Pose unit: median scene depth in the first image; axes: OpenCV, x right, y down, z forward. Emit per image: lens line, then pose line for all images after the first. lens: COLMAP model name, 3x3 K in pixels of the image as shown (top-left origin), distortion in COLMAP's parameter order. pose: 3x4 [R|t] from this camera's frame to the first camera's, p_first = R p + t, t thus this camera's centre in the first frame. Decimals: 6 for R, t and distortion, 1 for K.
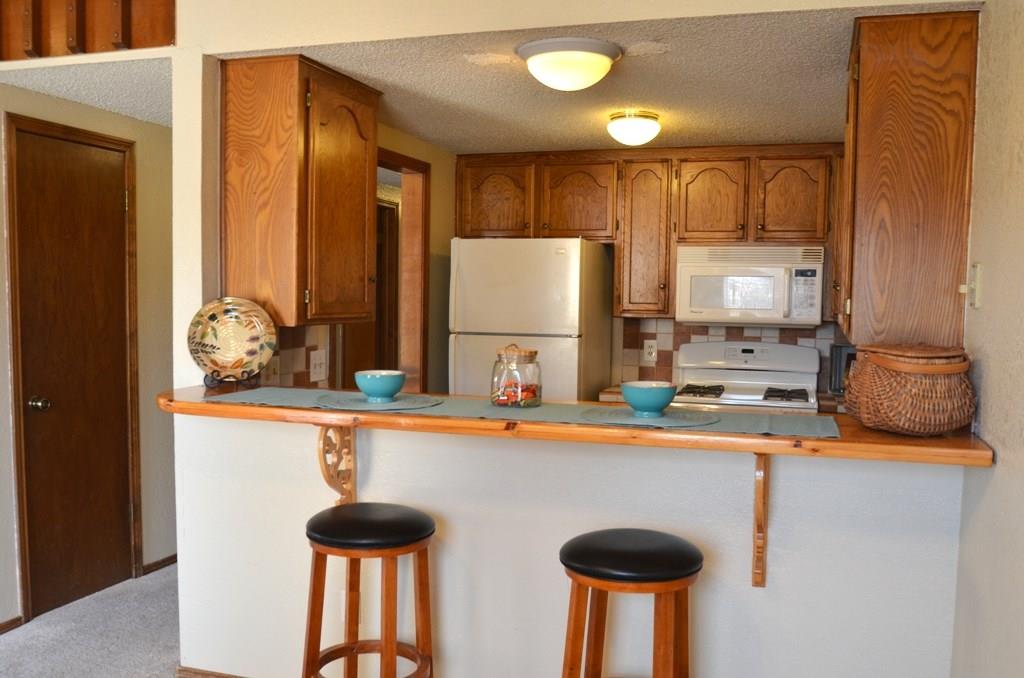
lens RADIAL K [[903.4, 0, 520.8], [0, 903.4, 374.1], [0, 0, 1]] dist [-0.074231, 0.028341]
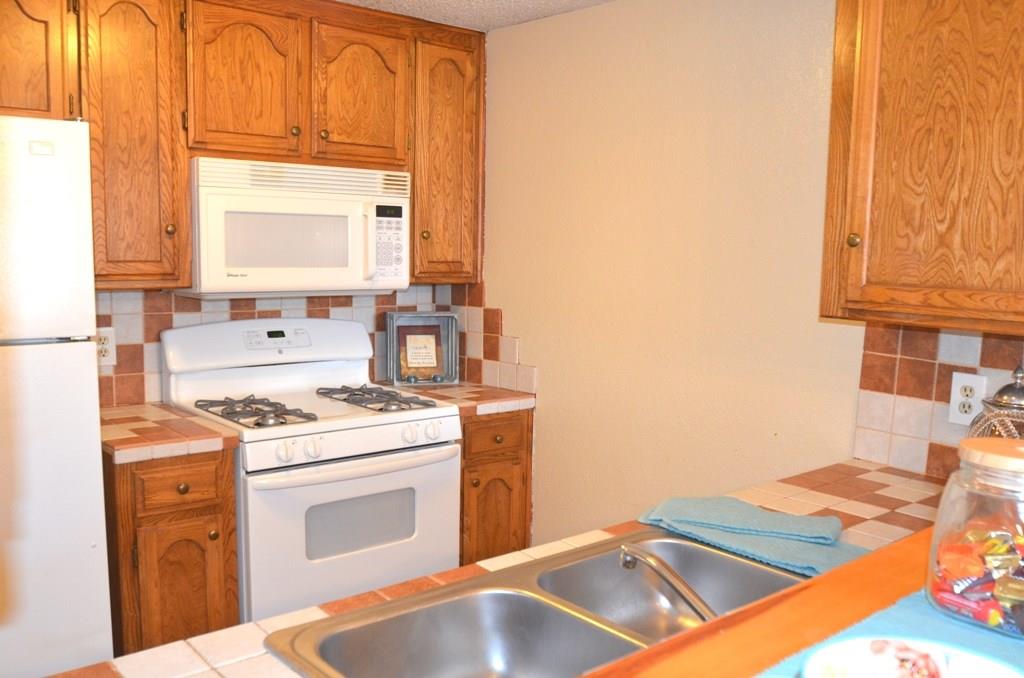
lens RADIAL K [[903.4, 0, 524.5], [0, 903.4, 373.3], [0, 0, 1]] dist [-0.074231, 0.028341]
pose [[0.513867, -0.121519, 0.849219, -0.246229], [0.062489, 0.992589, 0.104222, -0.067382], [-0.855591, -0.000489, 0.517652, 0.672443]]
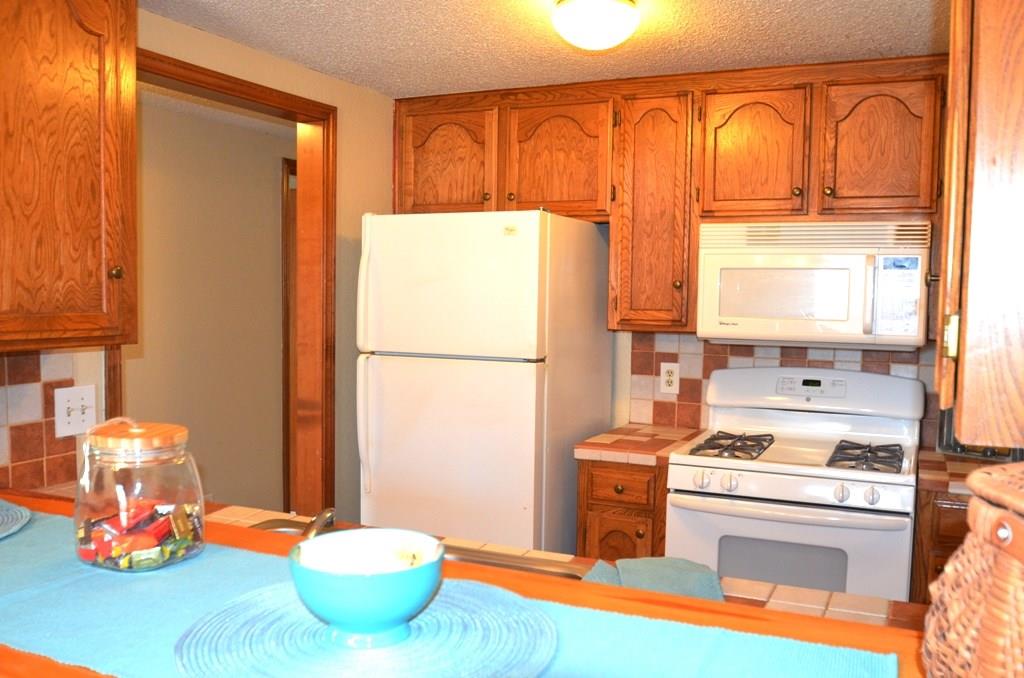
lens RADIAL K [[903.4, 0, 525.5], [0, 903.4, 374.1], [0, 0, 1]] dist [-0.074231, 0.028341]
pose [[0.992639, 0.011974, -0.120515, 0.156876], [-0.011931, 0.999928, 0.001082, -0.038586], [0.120520, 0.000364, 0.992711, 0.410340]]
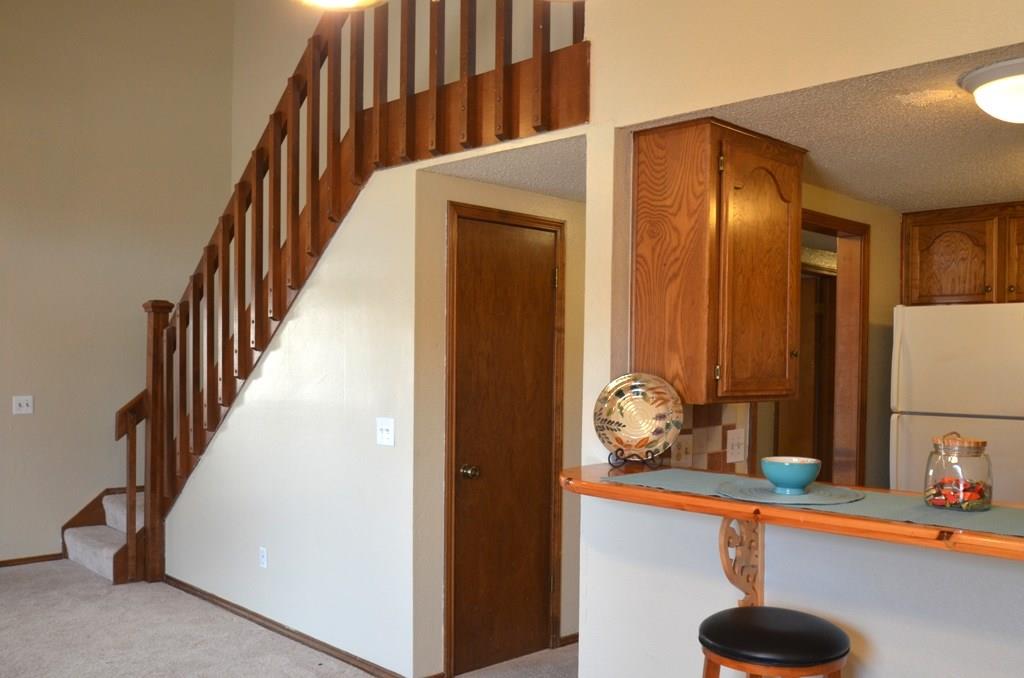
lens RADIAL K [[903.4, 0, 522.1], [0, 903.4, 371.5], [0, 0, 1]] dist [-0.074231, 0.028341]
pose [[0.881646, 0.000545, -0.471911, 0.017906], [-0.039567, 0.996564, -0.072770, -0.009414], [0.470250, 0.082829, 0.878638, 0.071455]]
